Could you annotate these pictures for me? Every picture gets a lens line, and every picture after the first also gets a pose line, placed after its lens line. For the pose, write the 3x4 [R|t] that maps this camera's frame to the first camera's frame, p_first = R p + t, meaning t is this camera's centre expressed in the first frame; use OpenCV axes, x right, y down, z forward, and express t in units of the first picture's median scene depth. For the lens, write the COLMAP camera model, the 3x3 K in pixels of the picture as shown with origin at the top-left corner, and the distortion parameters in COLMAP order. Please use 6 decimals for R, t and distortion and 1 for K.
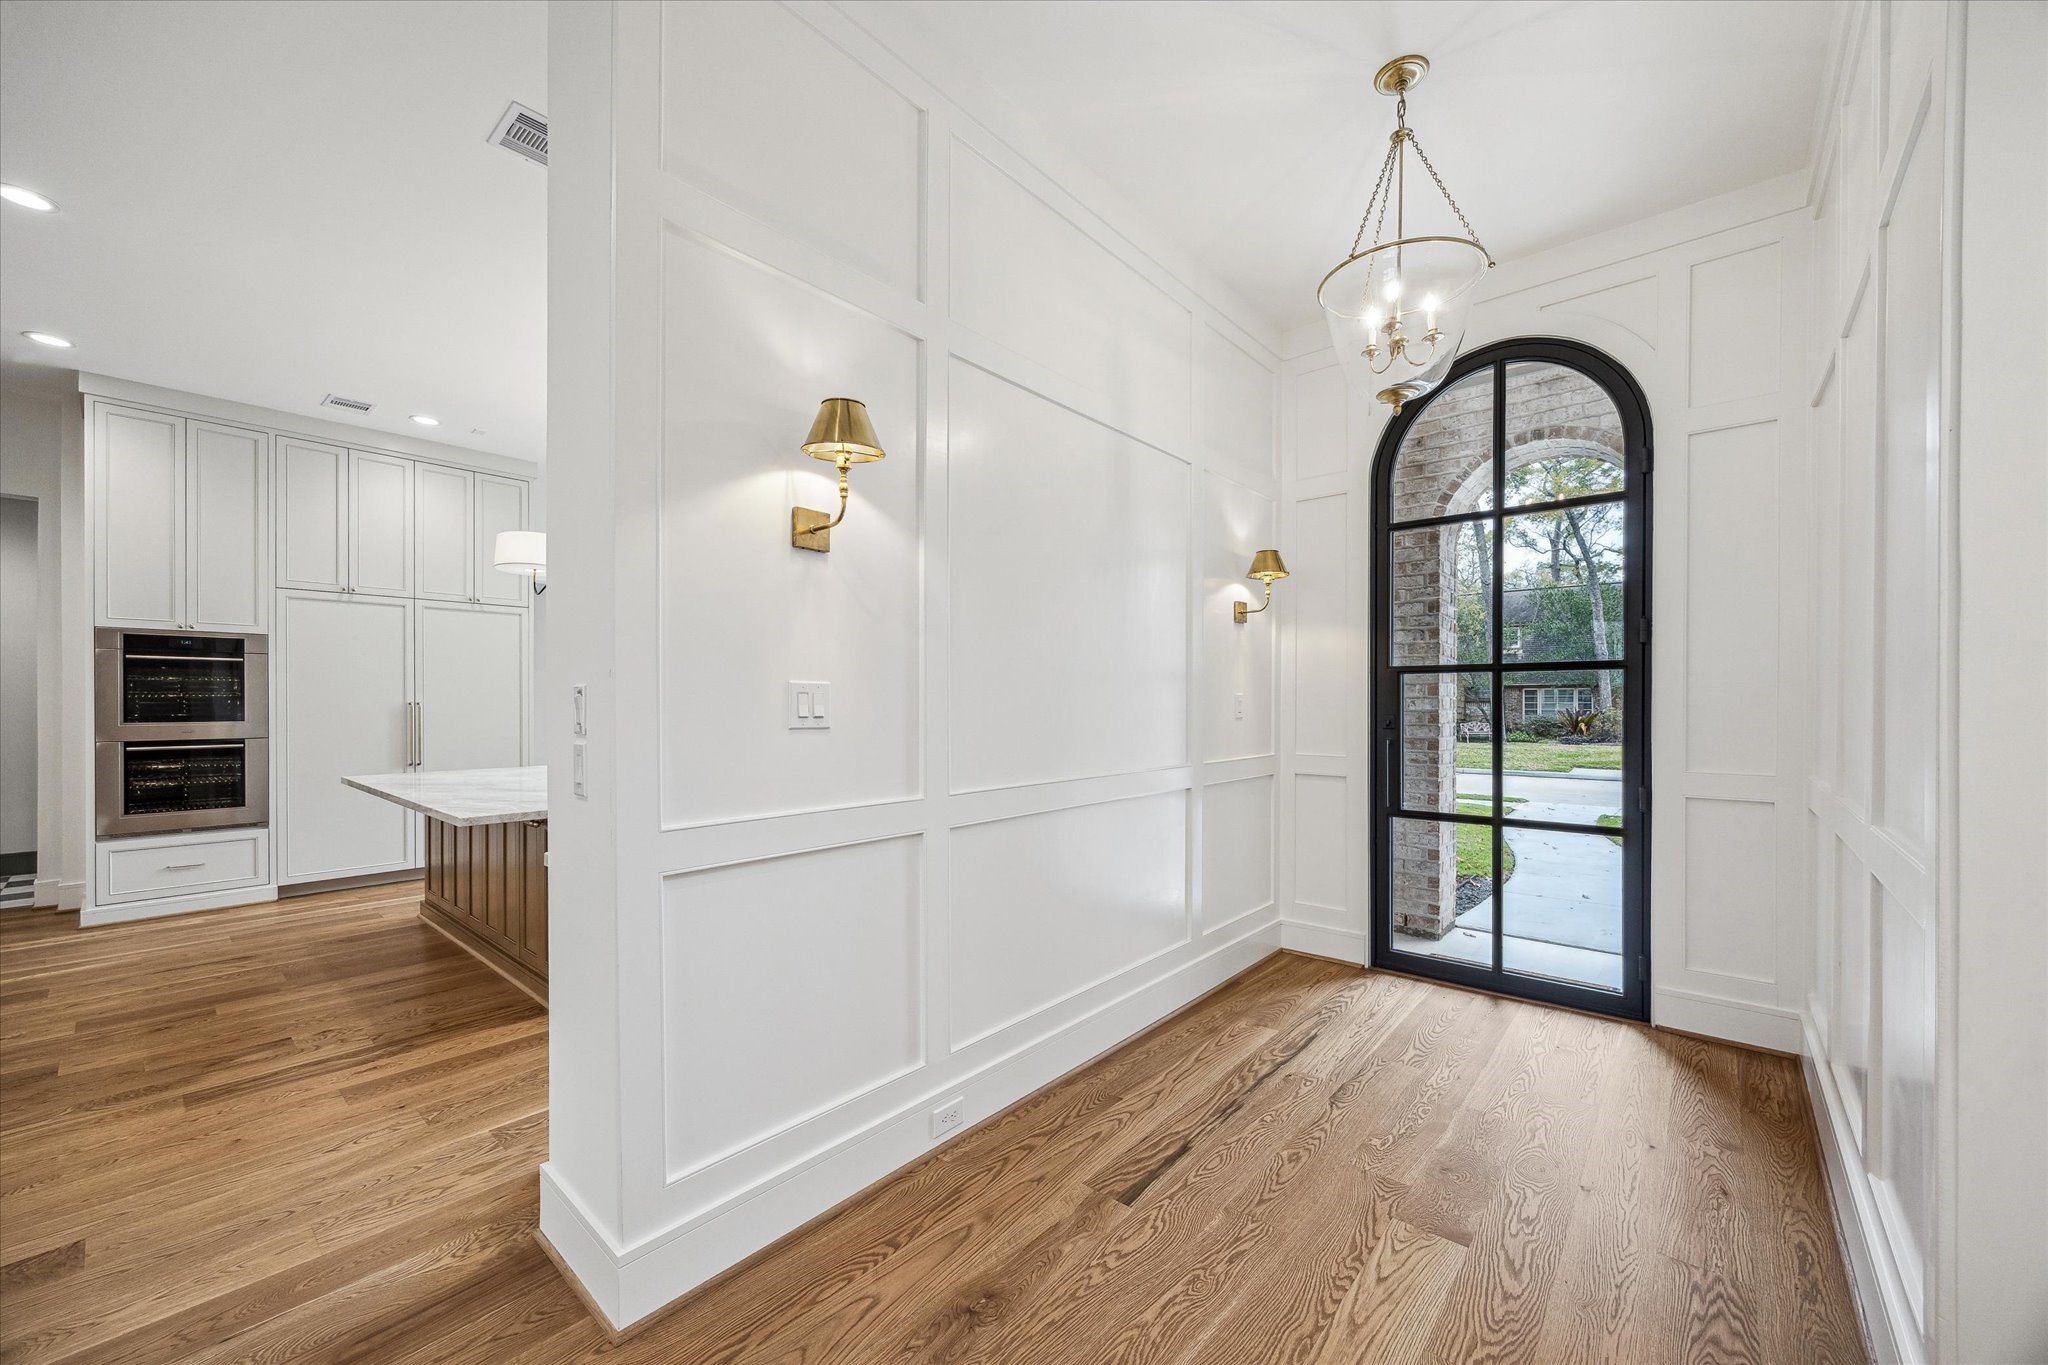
lens RADIAL K [[787.5, 0, 1022.0], [0, 787.5, 697.9], [0, 0, 1]] dist [0.001078, -0.000518]
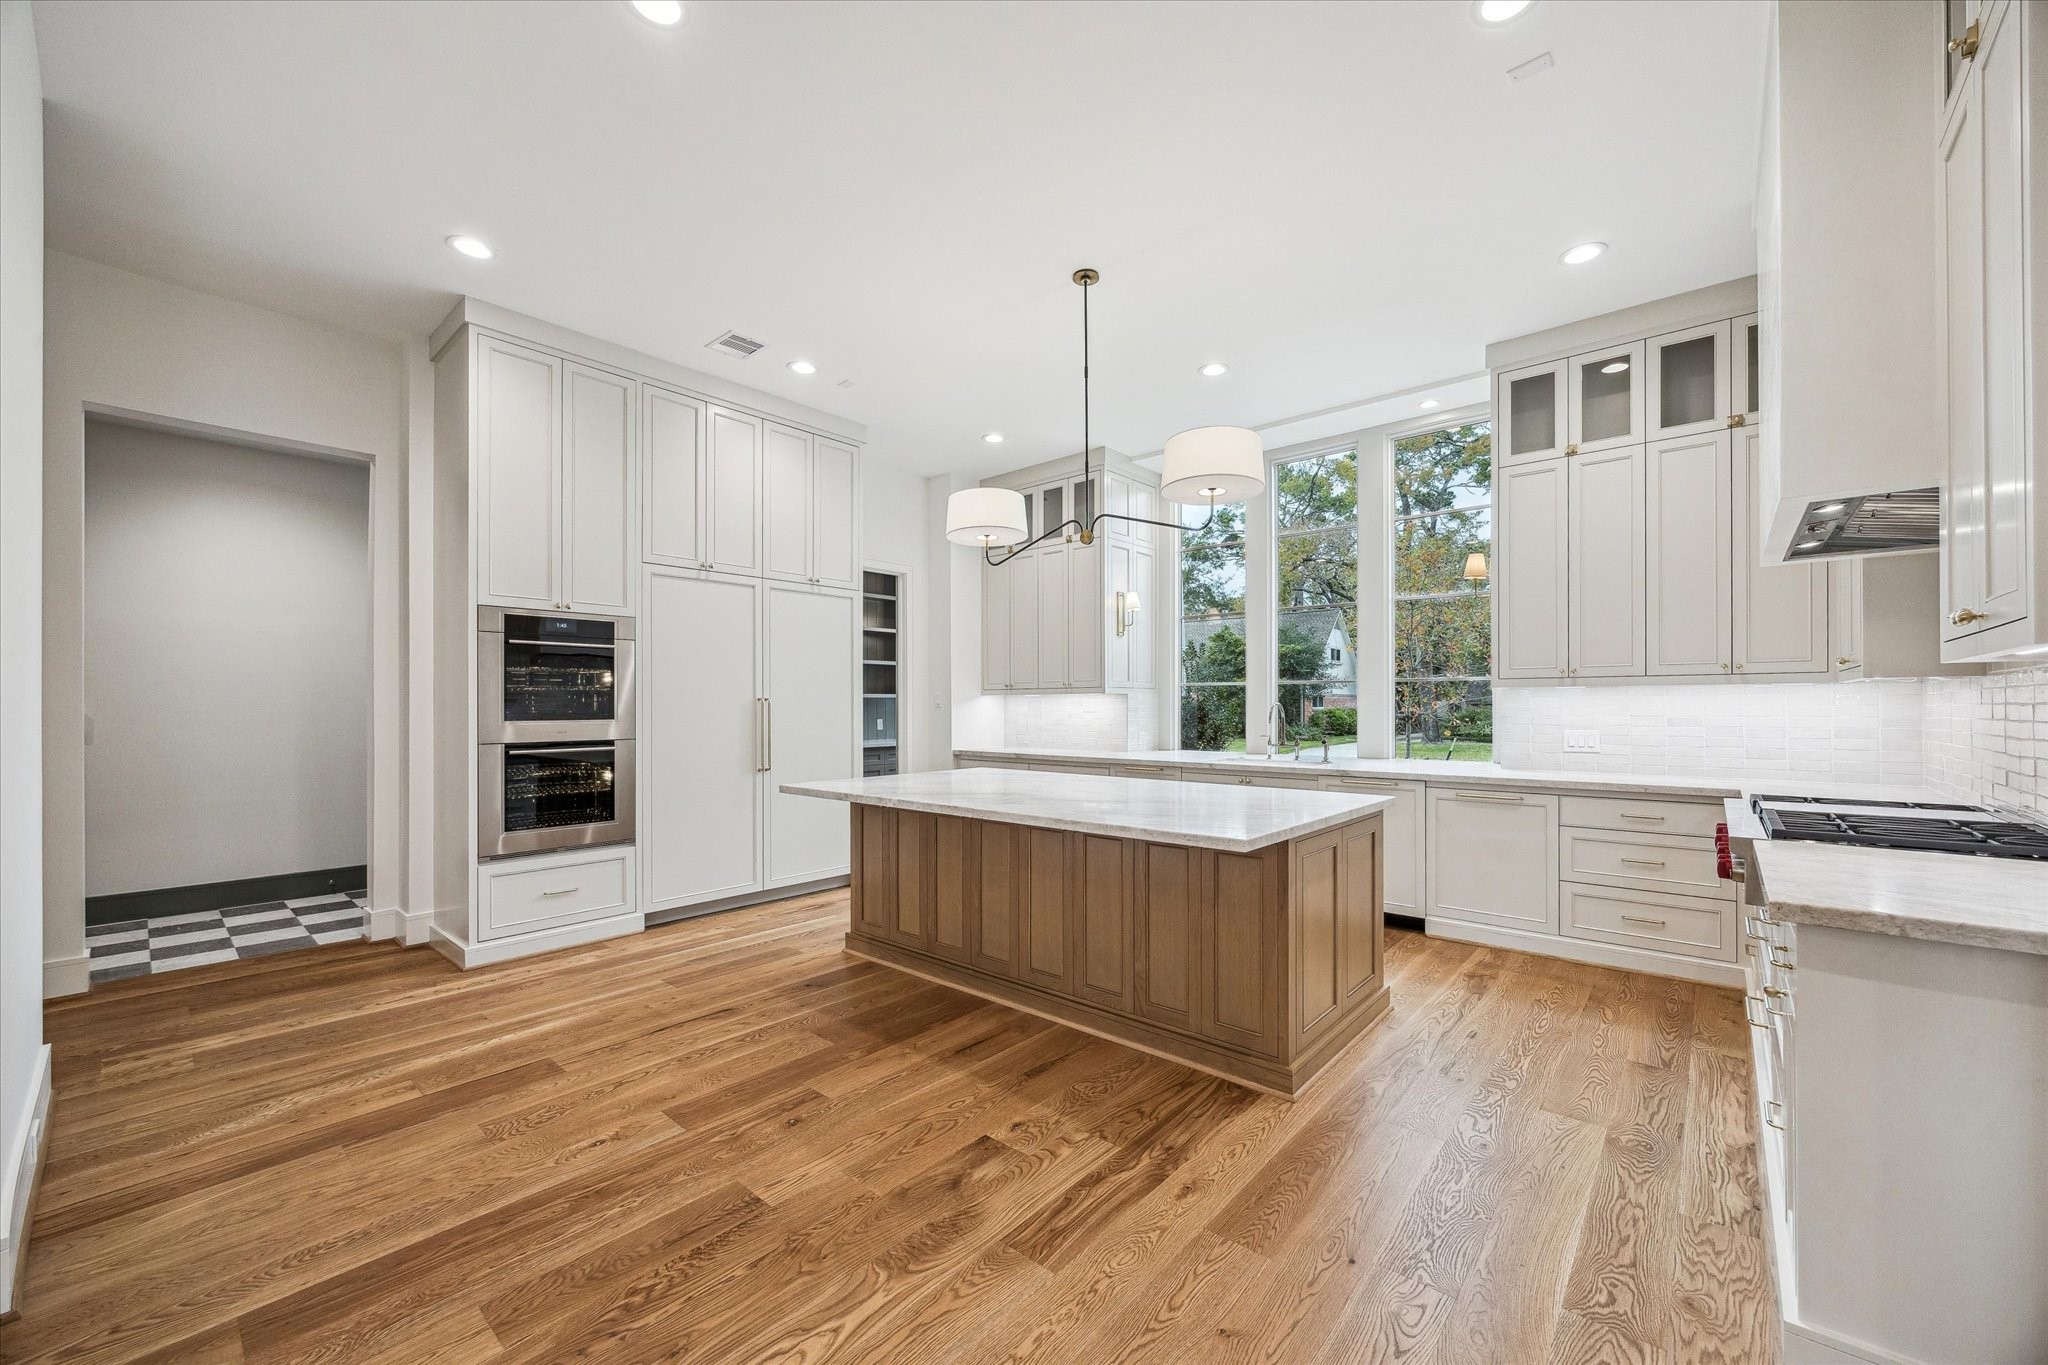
lens RADIAL K [[787.5, 0, 1037.9], [0, 787.5, 699.1], [0, 0, 1]] dist [0.001078, -0.000518]
pose [[0.999993, -0.003525, 0.001494, -0.607826], [0.003532, 0.999984, -0.004403, 0.015109], [-0.001479, 0.004408, 0.999989, 0.175164]]
